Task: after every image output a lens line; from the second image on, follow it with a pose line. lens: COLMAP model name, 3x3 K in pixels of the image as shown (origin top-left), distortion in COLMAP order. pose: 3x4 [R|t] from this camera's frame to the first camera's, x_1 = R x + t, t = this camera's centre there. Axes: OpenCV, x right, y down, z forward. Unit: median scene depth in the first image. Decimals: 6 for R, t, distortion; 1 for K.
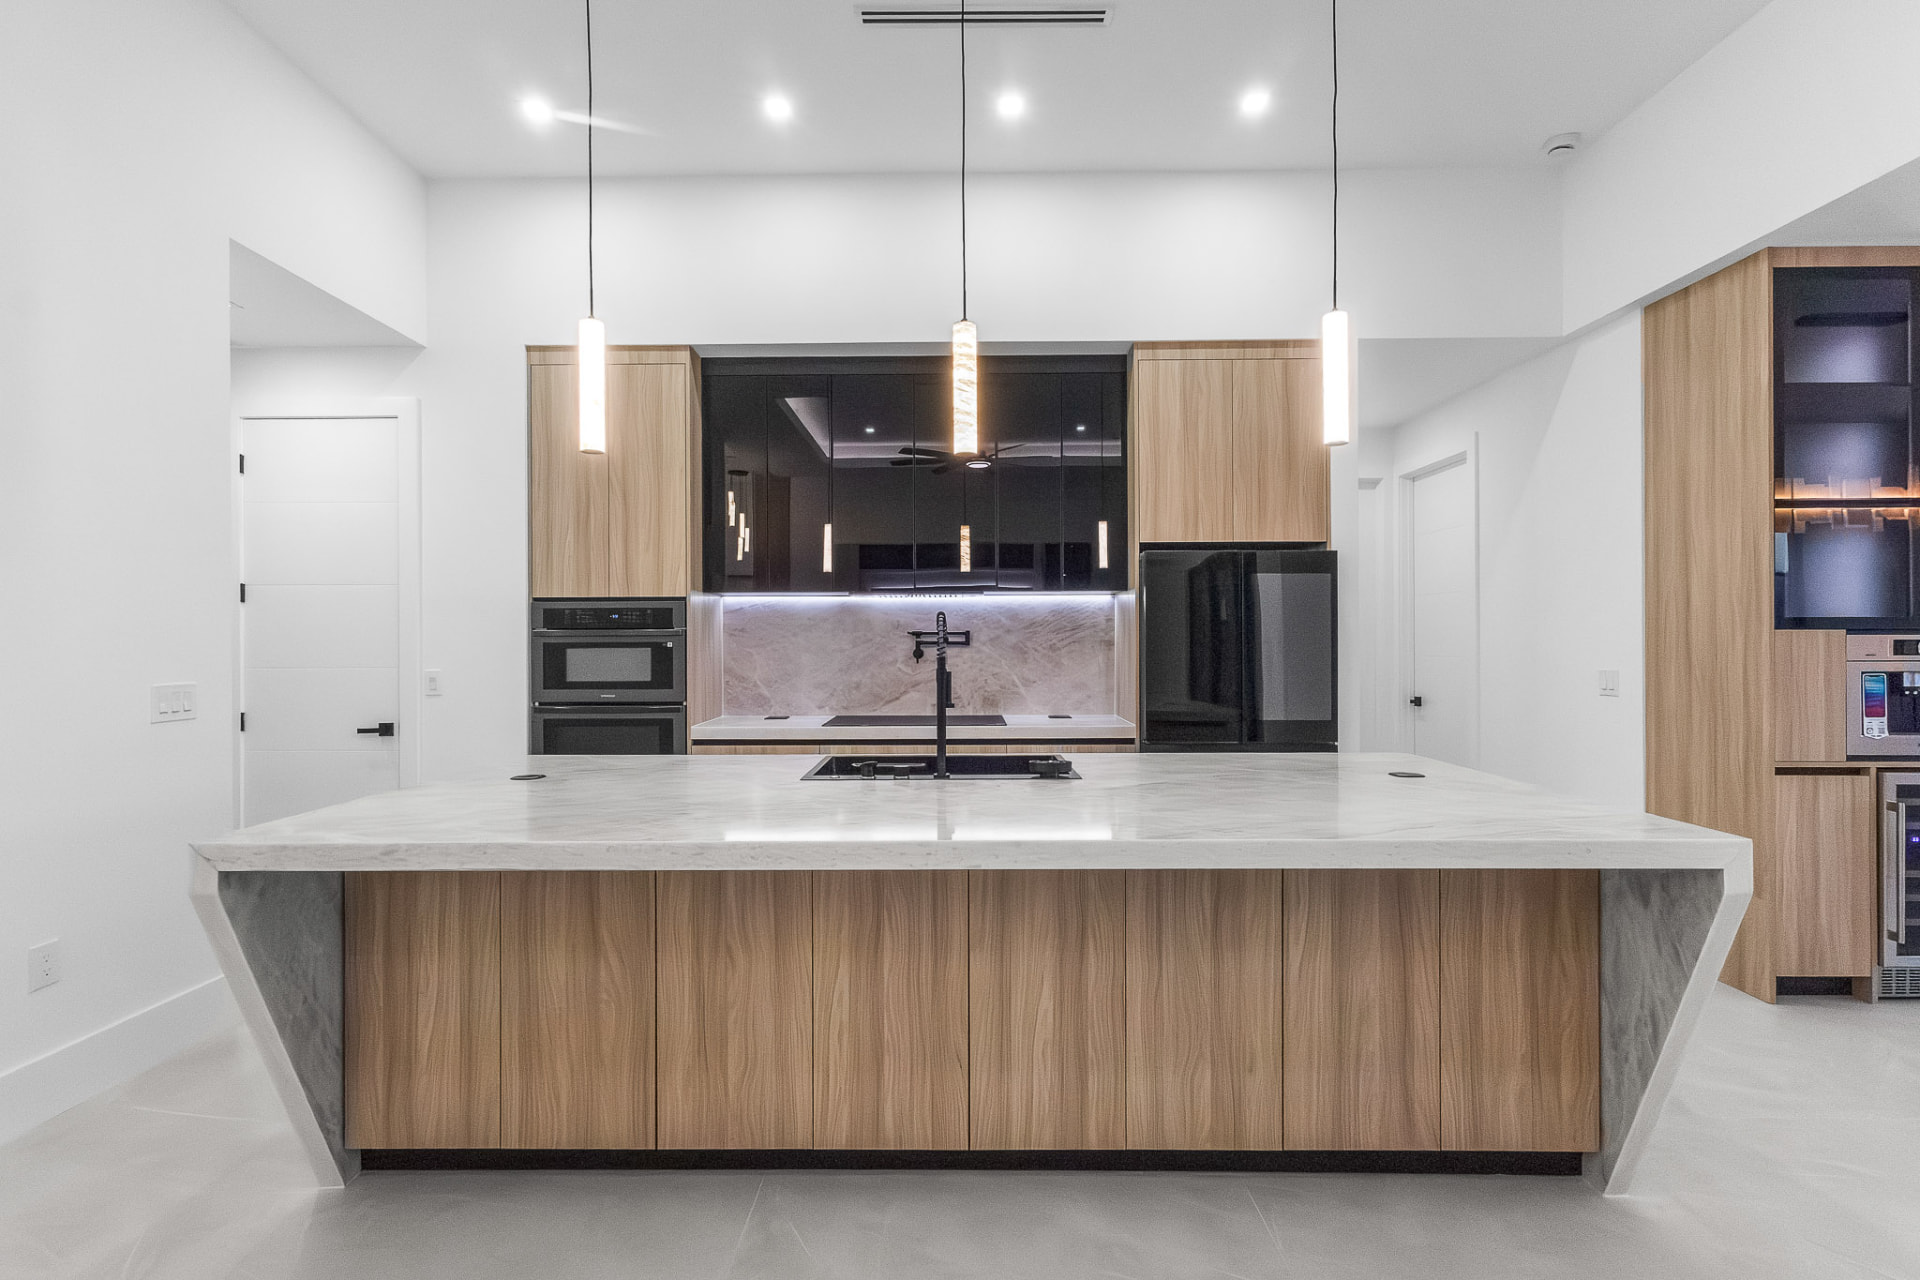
lens RADIAL K [[898.9, 0, 959.1], [0, 898.9, 641.6], [0, 0, 1]] dist [0.004812, 0.001228]
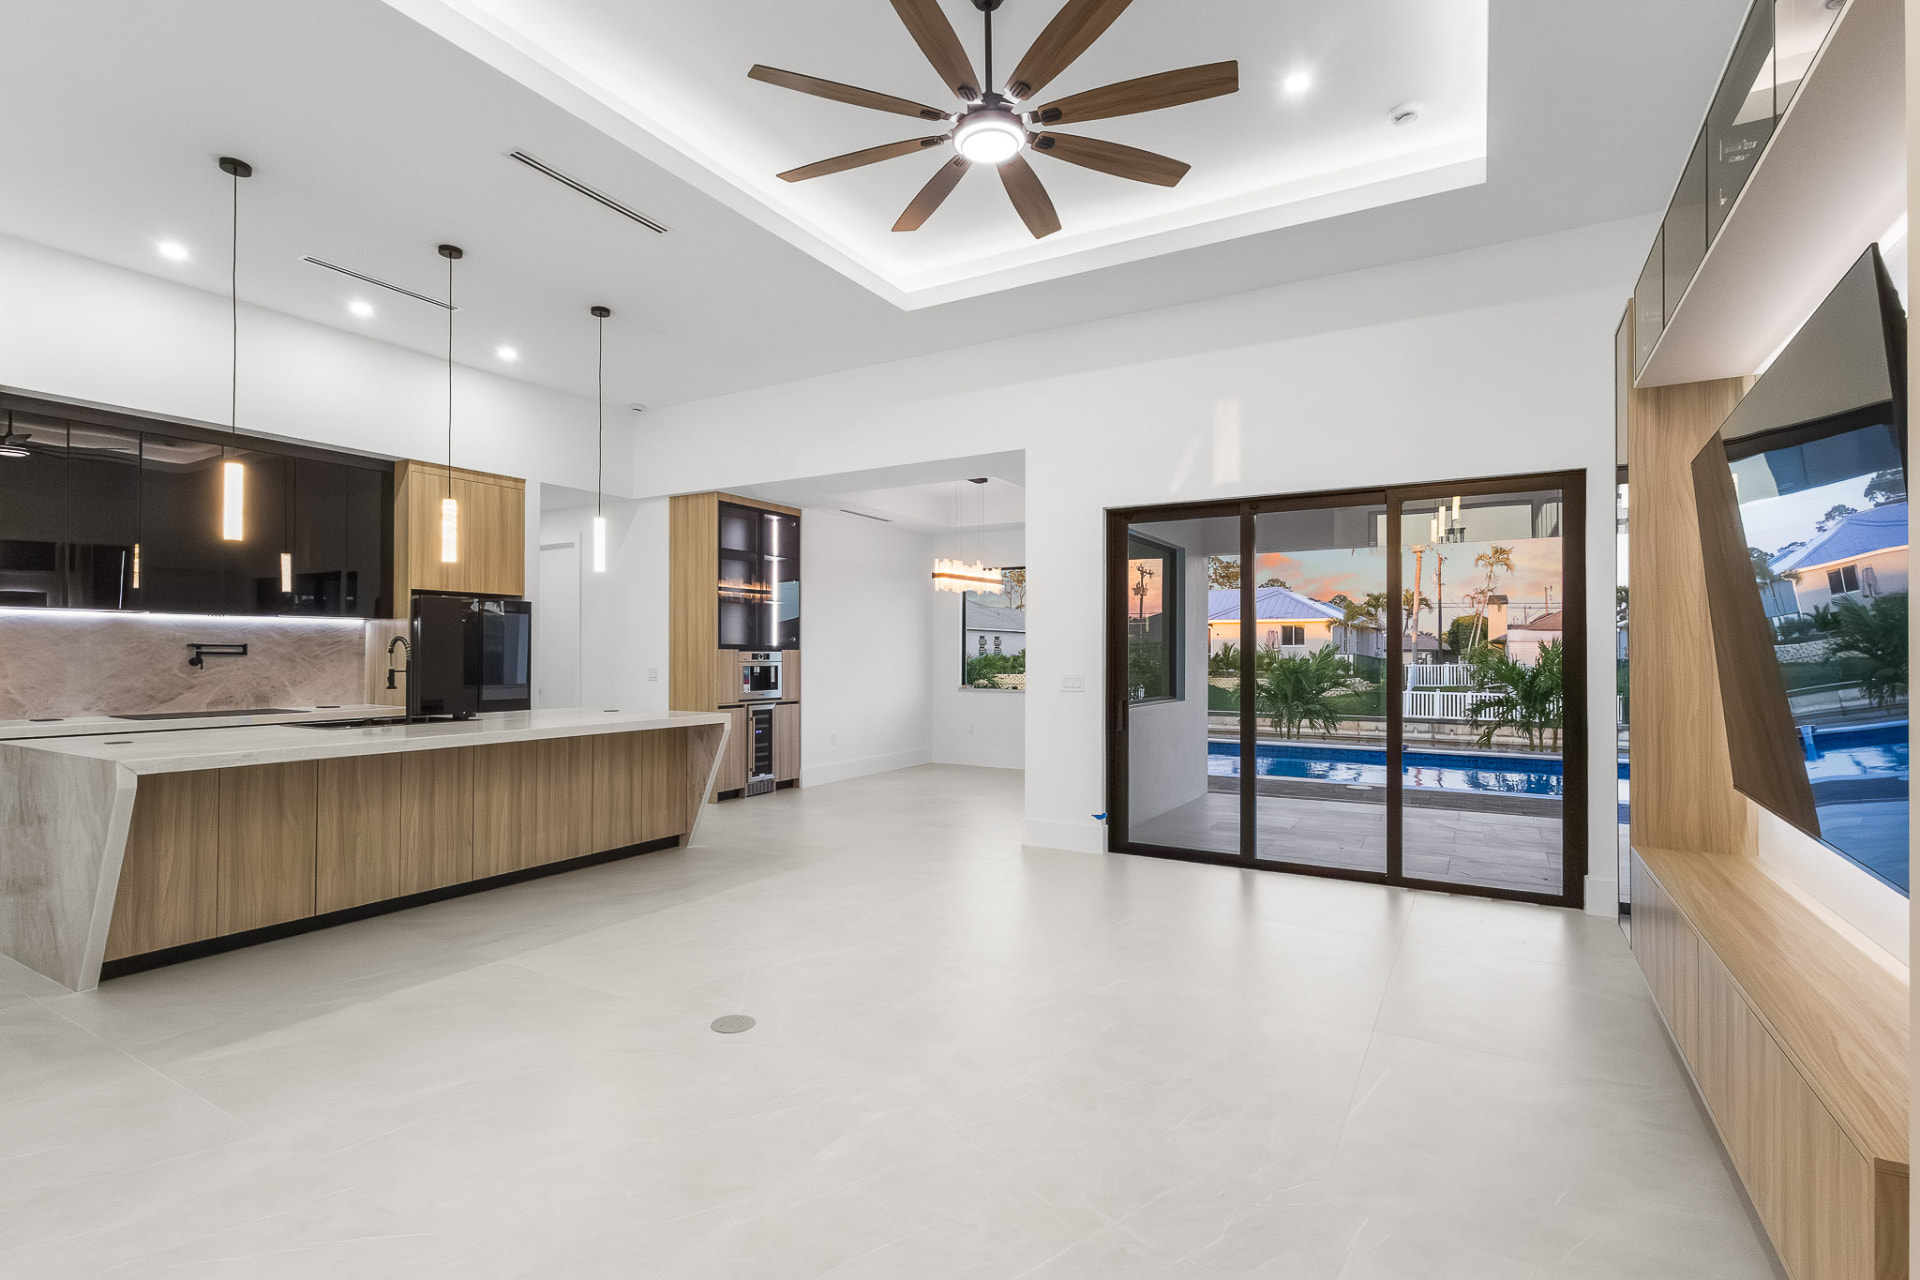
lens RADIAL K [[898.9, 0, 959.1], [0, 898.9, 641.6], [0, 0, 1]] dist [0.004812, 0.001228]
pose [[0.492656, 0.015737, 0.870082, -0.857593], [-0.002913, 0.999861, -0.016436, 0.004356], [-0.870219, 0.005563, 0.492633, -0.732517]]
